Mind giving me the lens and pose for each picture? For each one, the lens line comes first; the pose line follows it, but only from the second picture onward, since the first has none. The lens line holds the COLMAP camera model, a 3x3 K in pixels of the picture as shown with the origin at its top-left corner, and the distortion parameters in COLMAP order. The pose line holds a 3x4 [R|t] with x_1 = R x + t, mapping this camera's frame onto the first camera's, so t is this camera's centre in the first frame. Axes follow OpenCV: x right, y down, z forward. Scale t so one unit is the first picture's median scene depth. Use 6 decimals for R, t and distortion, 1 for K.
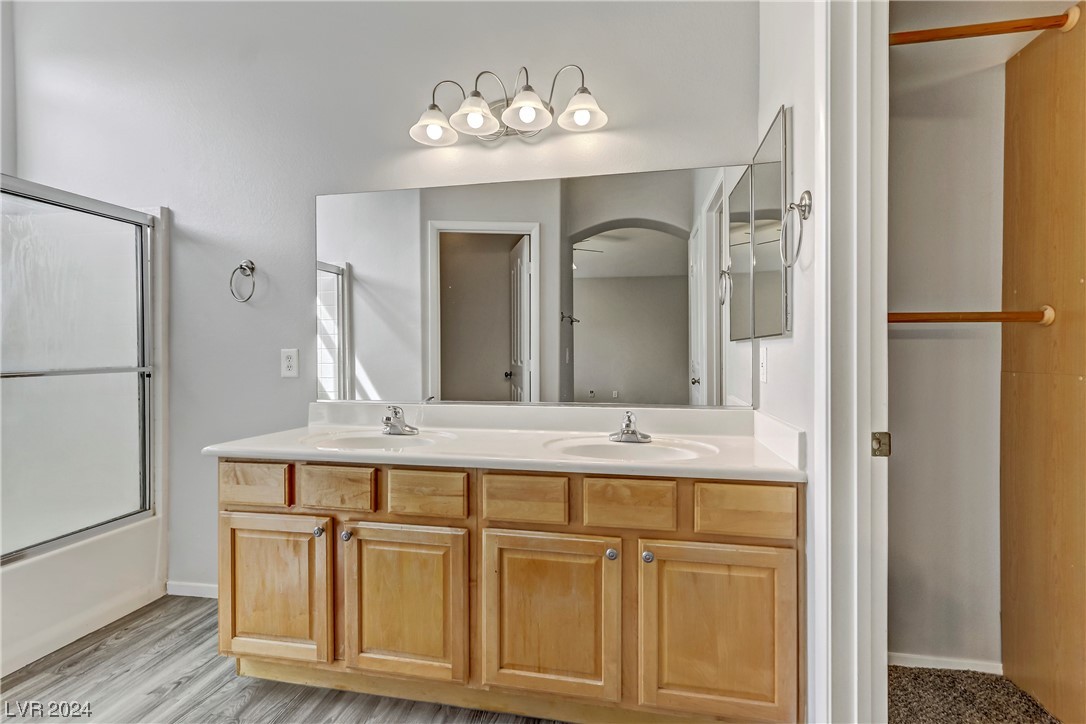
lens RADIAL K [[499.0, 0, 543.6], [0, 499.0, 355.8], [0, 0, 1]] dist [0.003142, 0.000582]
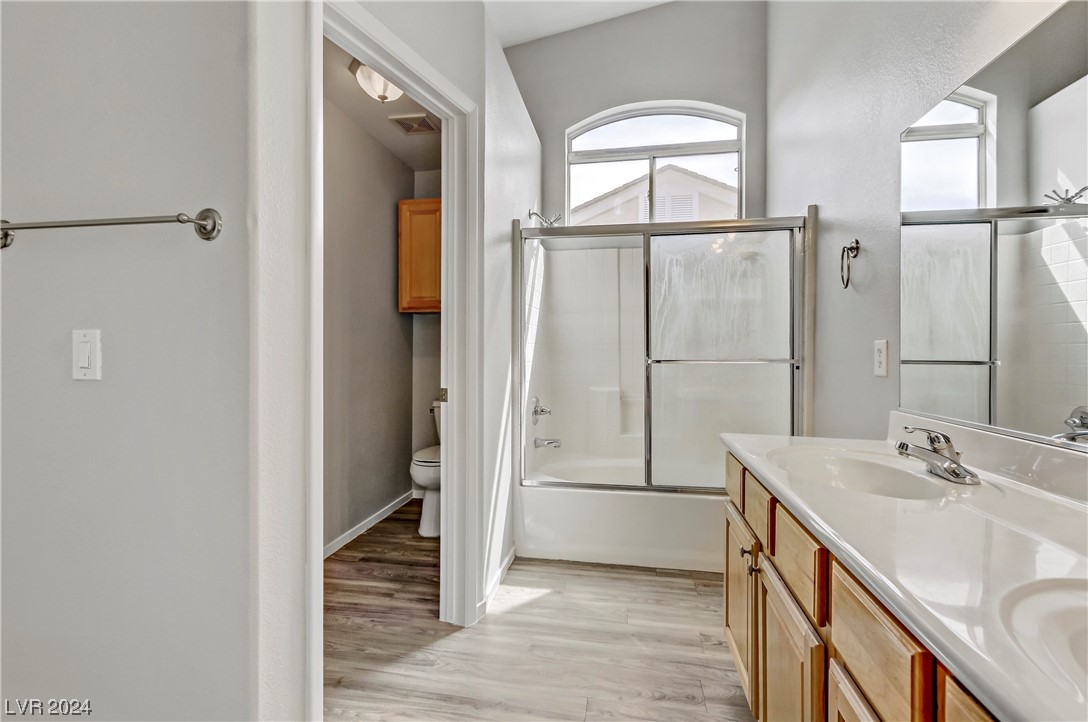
lens RADIAL K [[499.9, 0, 542.4], [0, 499.9, 353.6], [0, 0, 1]] dist [0.003142, 0.000582]
pose [[0.013041, 0.009698, -0.999868, 0.279713], [-0.012501, 0.999876, 0.009535, 0.006447], [0.999837, 0.012375, 0.013161, 0.448911]]
